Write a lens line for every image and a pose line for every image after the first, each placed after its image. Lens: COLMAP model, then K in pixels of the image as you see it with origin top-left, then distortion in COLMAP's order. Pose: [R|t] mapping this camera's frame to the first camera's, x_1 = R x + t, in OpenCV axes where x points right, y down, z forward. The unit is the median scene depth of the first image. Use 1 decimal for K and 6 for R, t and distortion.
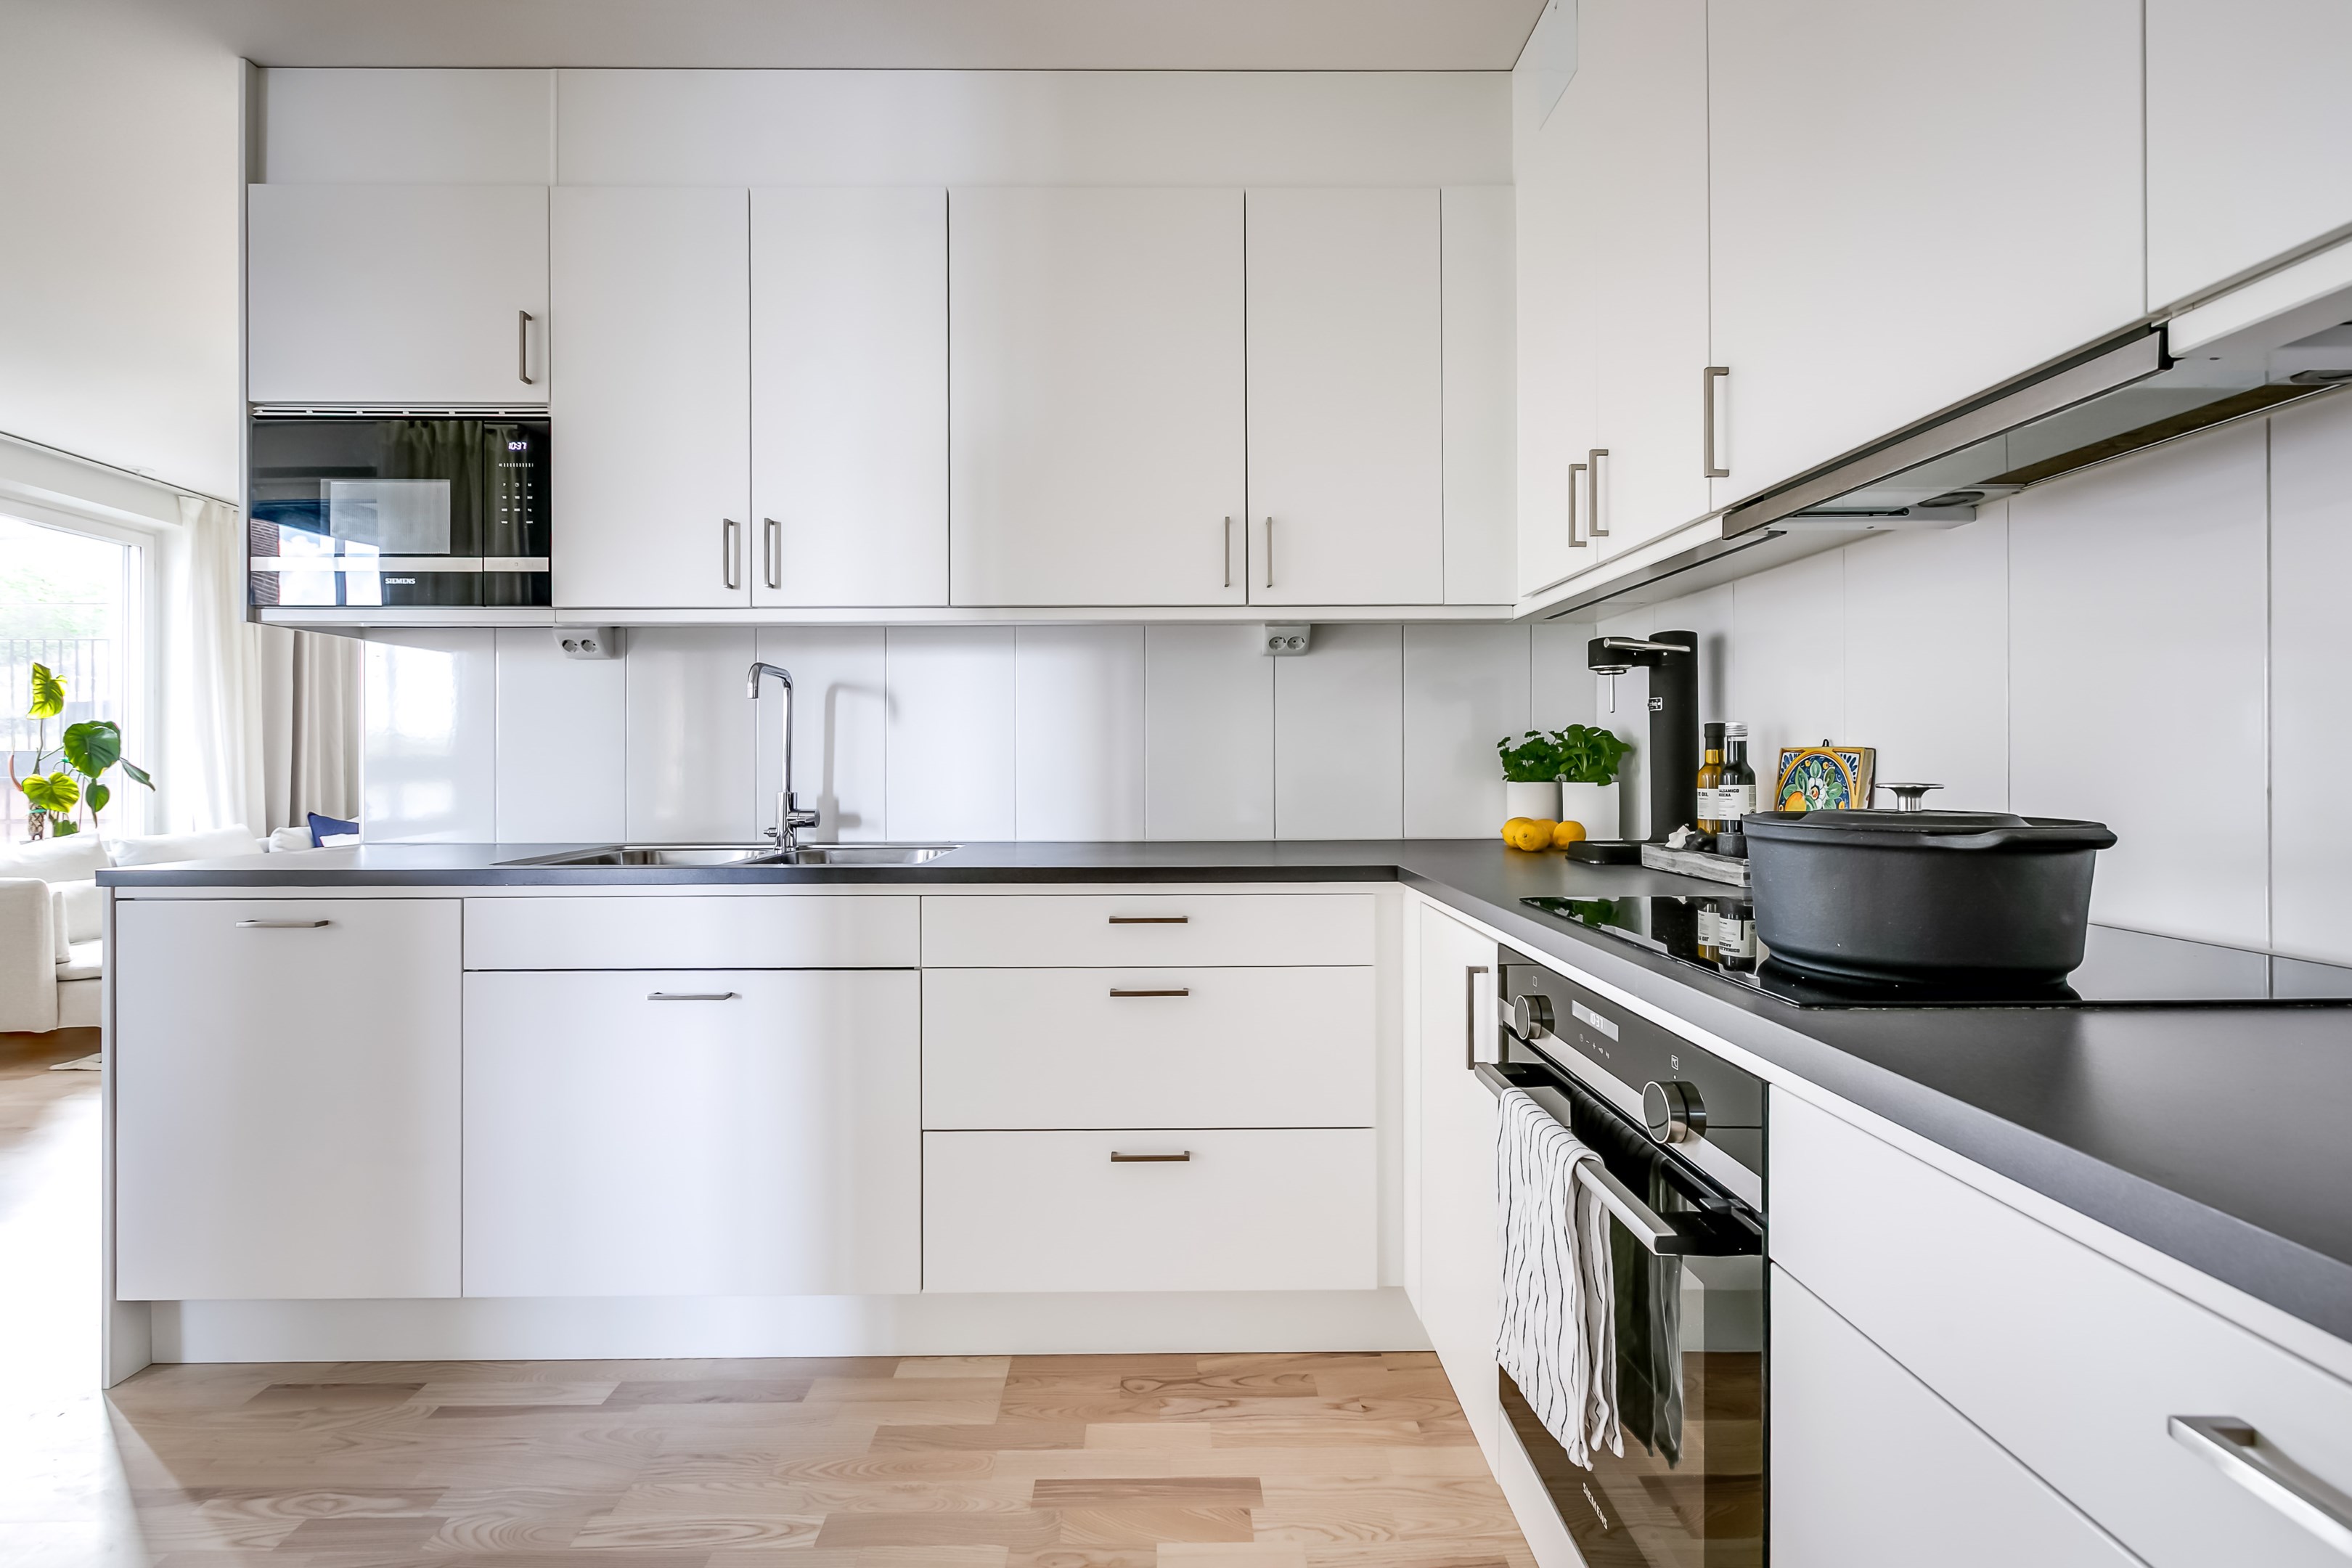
lens RADIAL K [[1058.4, 0, 1165.6], [0, 1058.4, 760.6], [0, 0, 1]] dist [-0.000563, -0.000417]
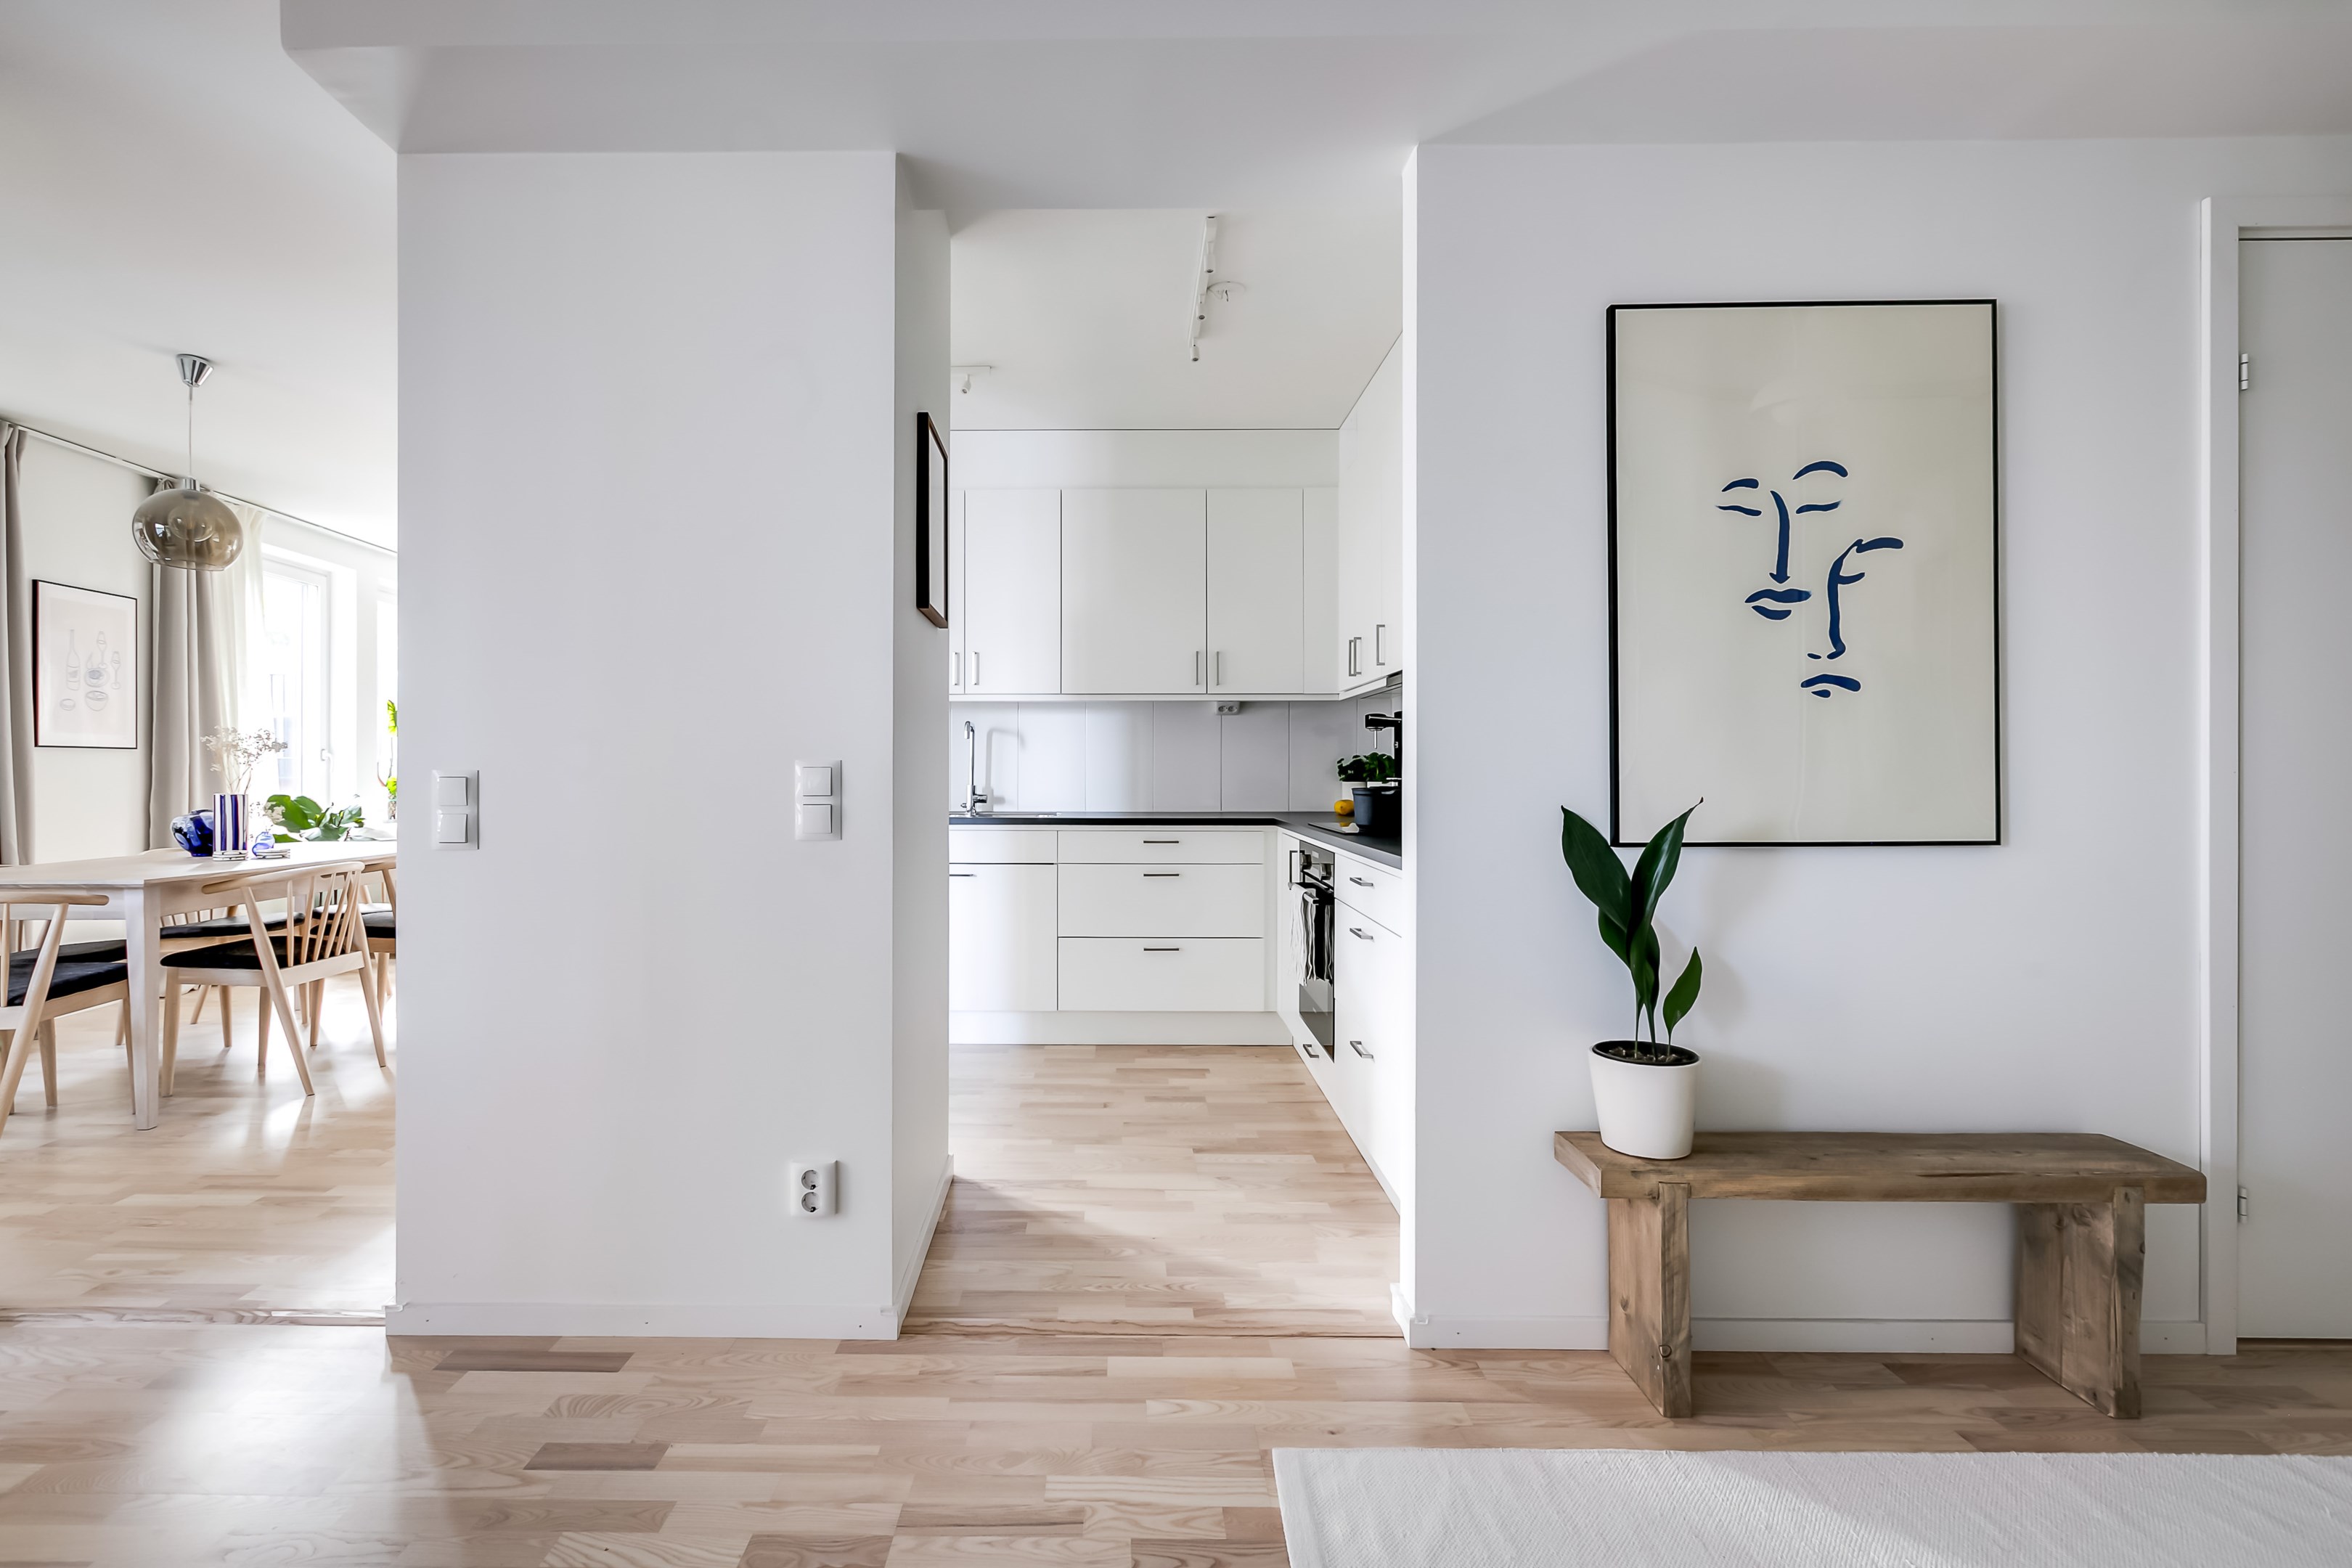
lens RADIAL K [[1100.0, 0, 1112.3], [0, 1100.0, 772.2], [0, 0, 1]] dist [-0.002128, 0.002590]
pose [[0.999576, 0.004579, -0.028752, -0.040604], [-0.004452, 0.999980, 0.004465, -0.004505], [0.028772, -0.004335, 0.999577, -1.045553]]
